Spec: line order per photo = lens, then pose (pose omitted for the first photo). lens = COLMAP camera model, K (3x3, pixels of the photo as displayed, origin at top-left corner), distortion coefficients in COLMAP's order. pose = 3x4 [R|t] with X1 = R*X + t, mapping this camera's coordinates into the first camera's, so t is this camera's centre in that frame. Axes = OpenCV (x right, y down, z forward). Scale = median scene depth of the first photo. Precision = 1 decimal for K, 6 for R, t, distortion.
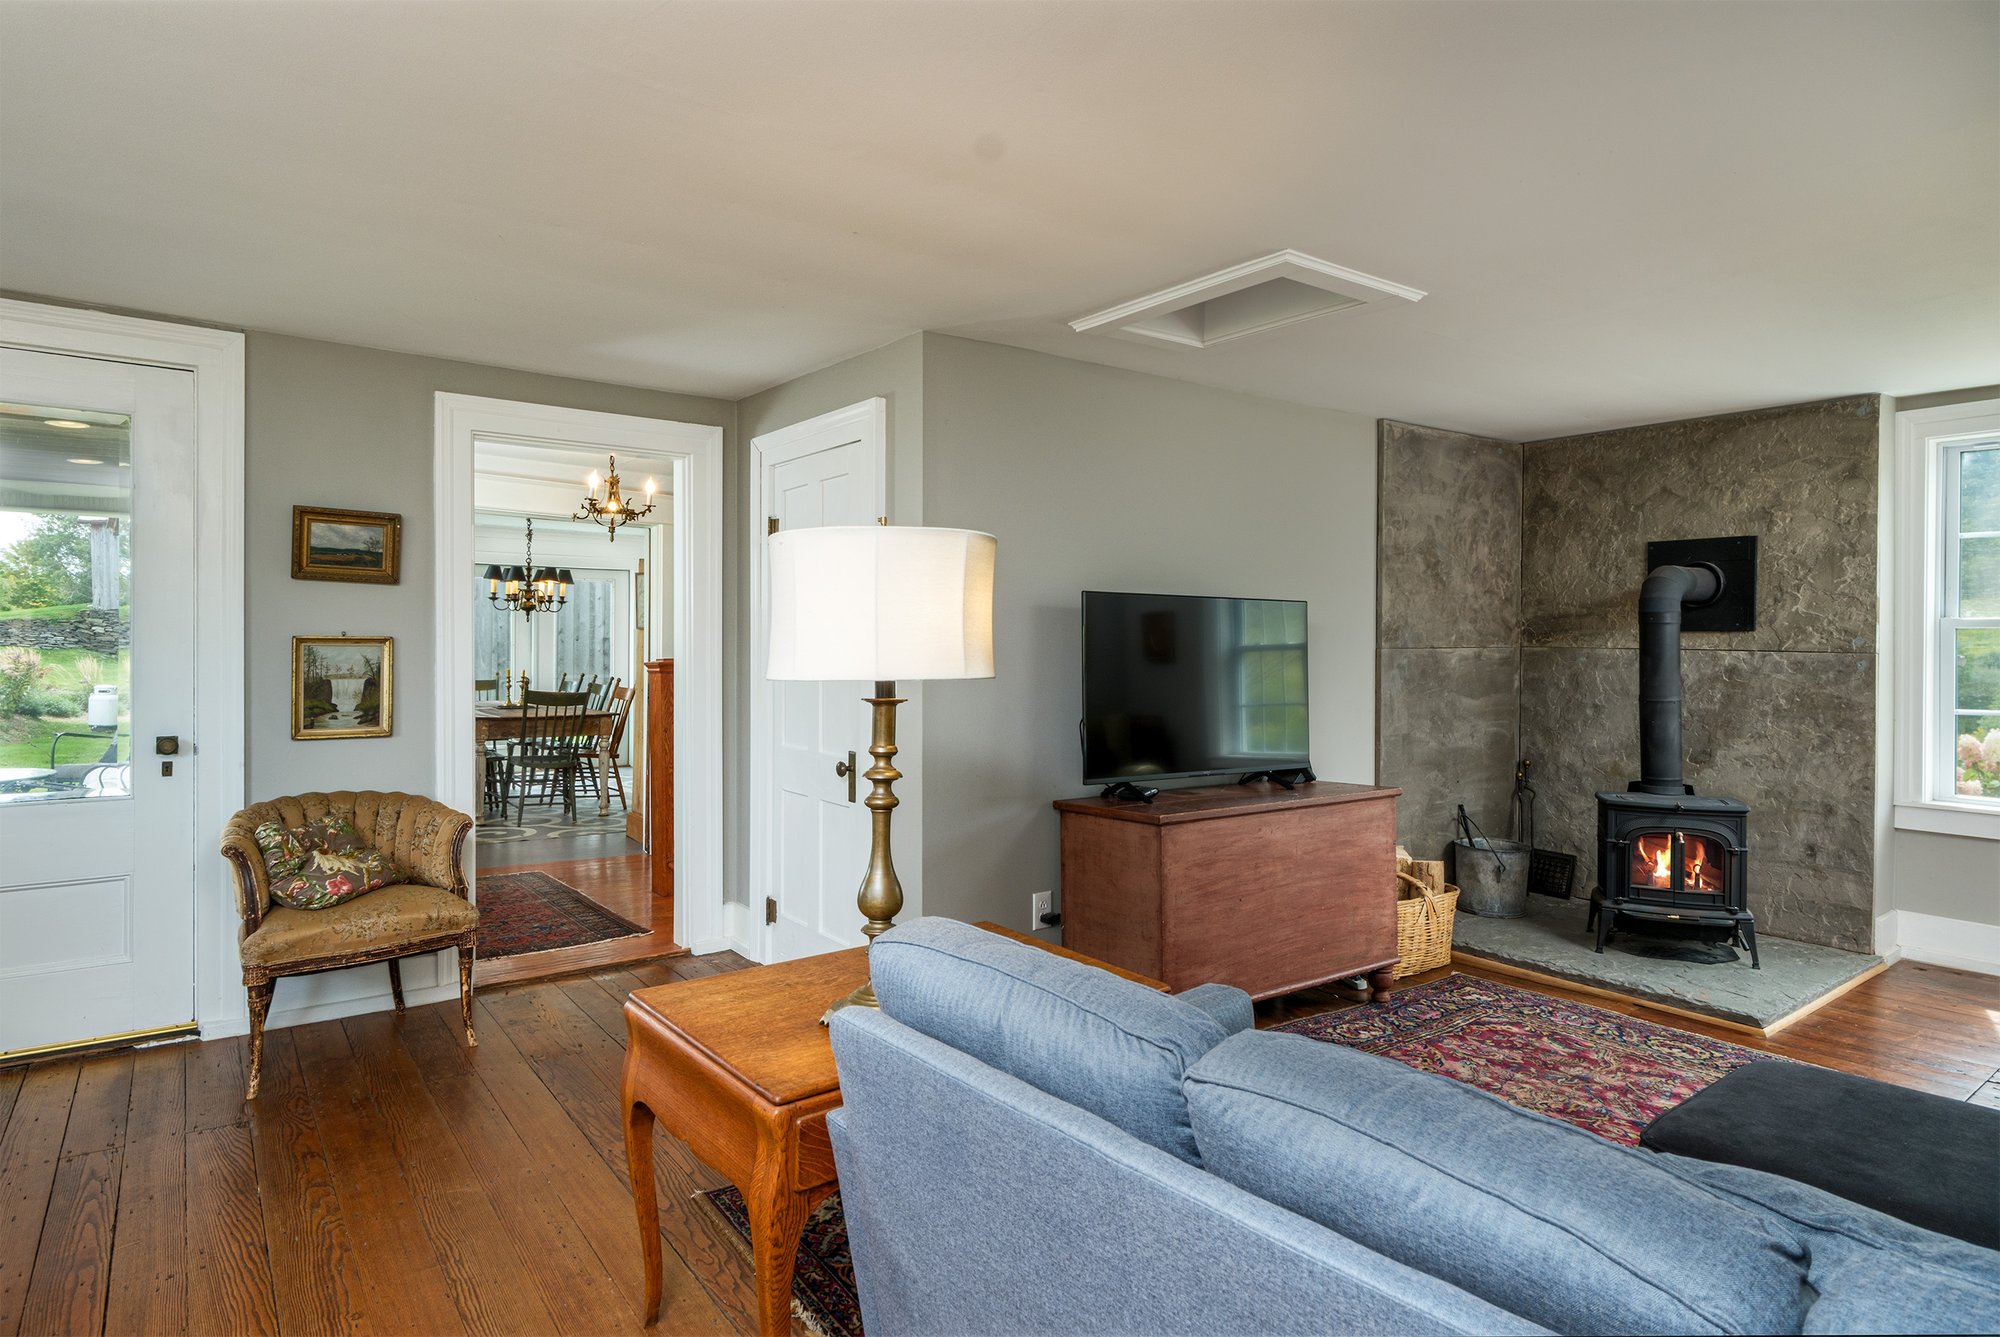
lens RADIAL K [[1106.5, 0, 994.8], [0, 1106.5, 655.7], [0, 0, 1]] dist [-0.000161, -0.000157]
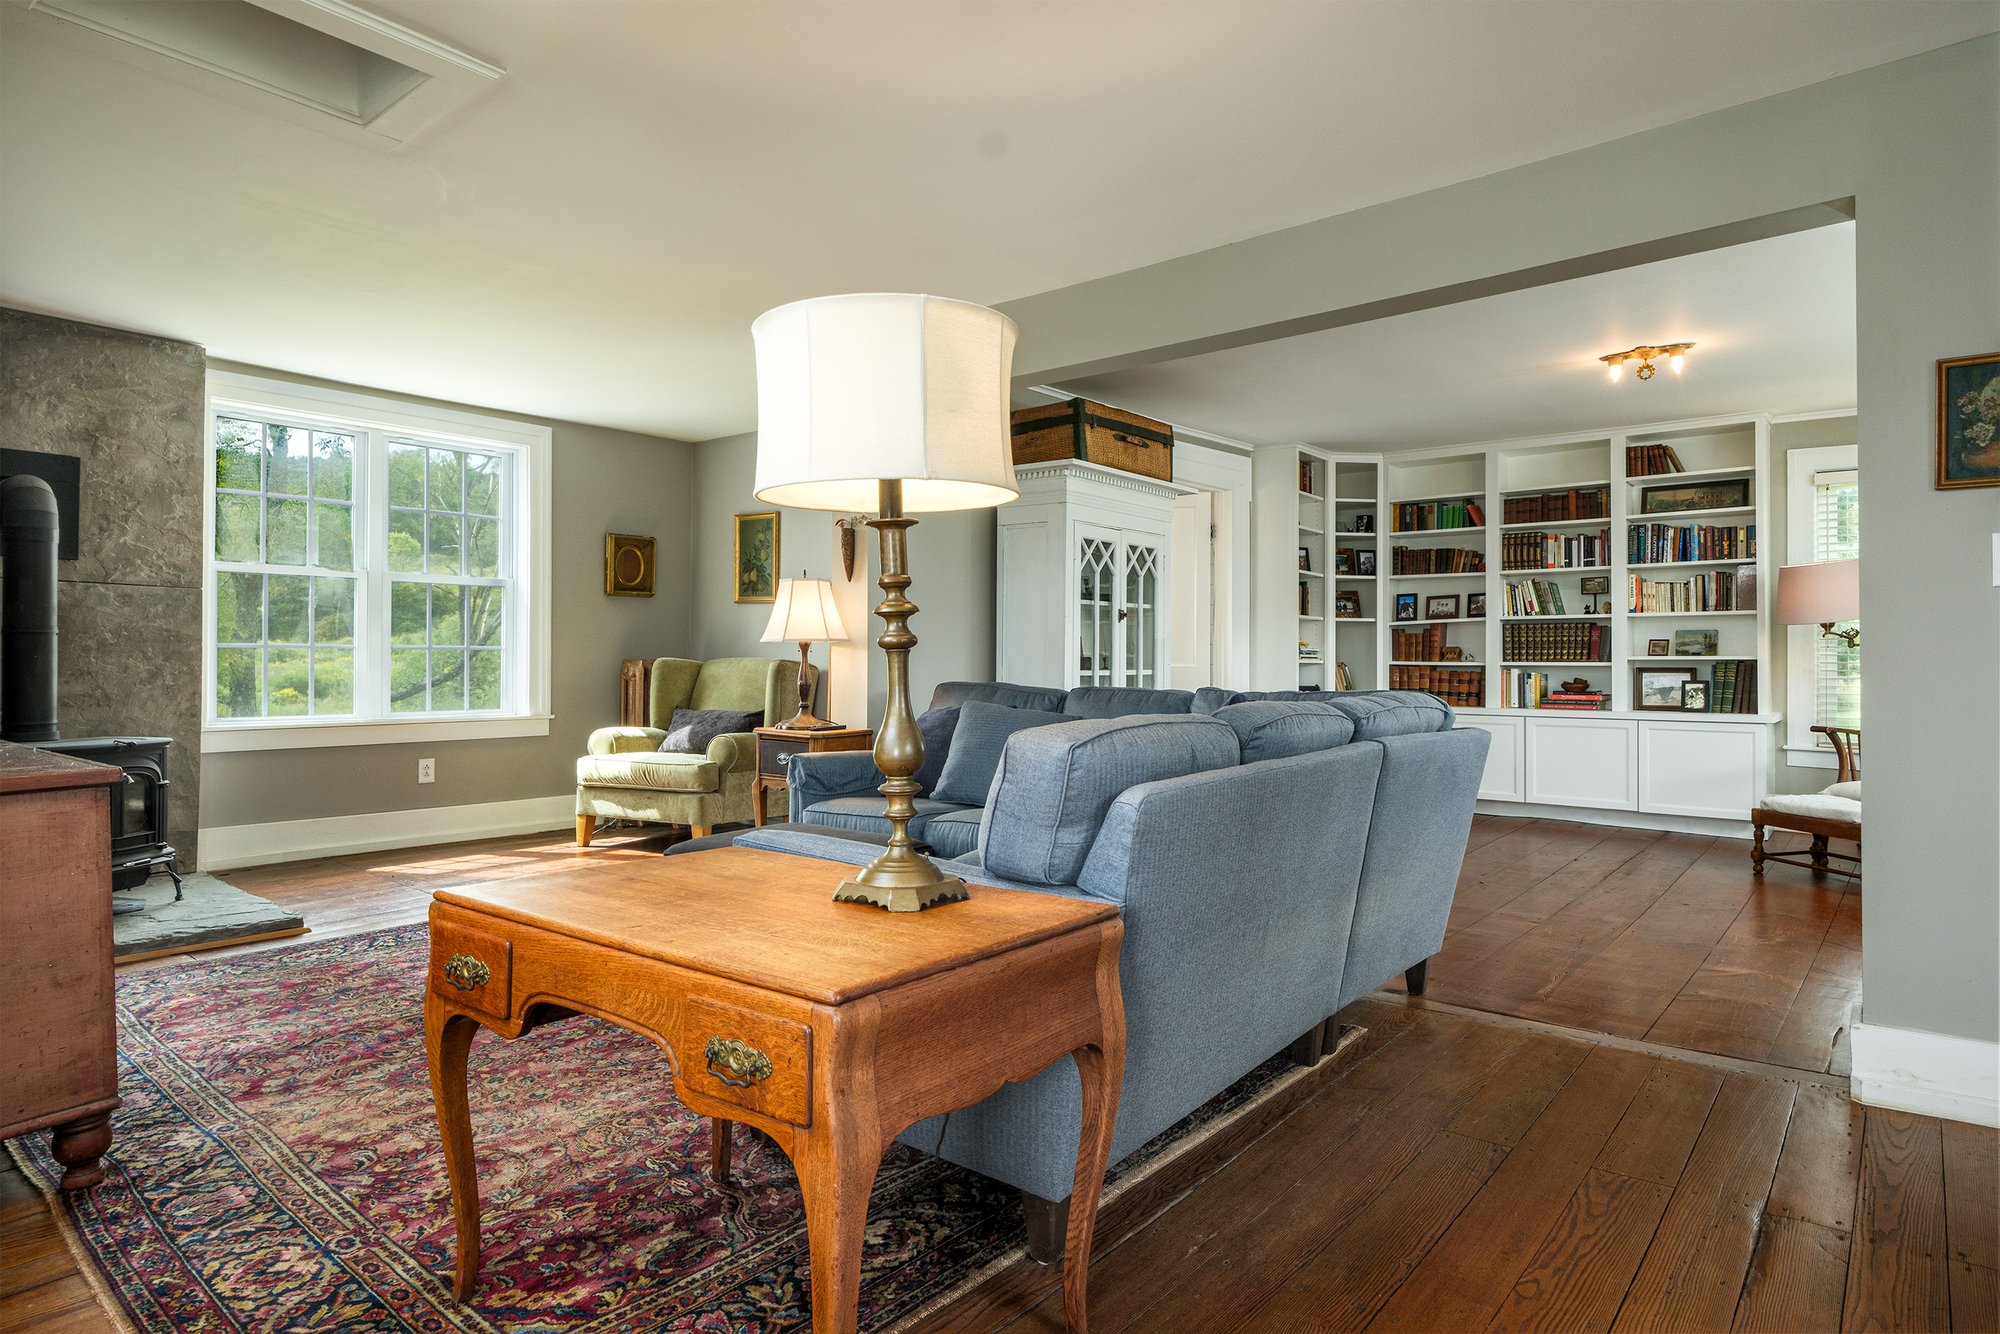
lens RADIAL K [[1106.5, 0, 995.3], [0, 1106.5, 660.1], [0, 0, 1]] dist [-0.000161, -0.000157]
pose [[-0.230702, -0.006238, 0.973005, -0.411098], [0.005052, 0.999958, 0.007609, 0.060941], [-0.973011, 0.006671, -0.230661, 0.486398]]
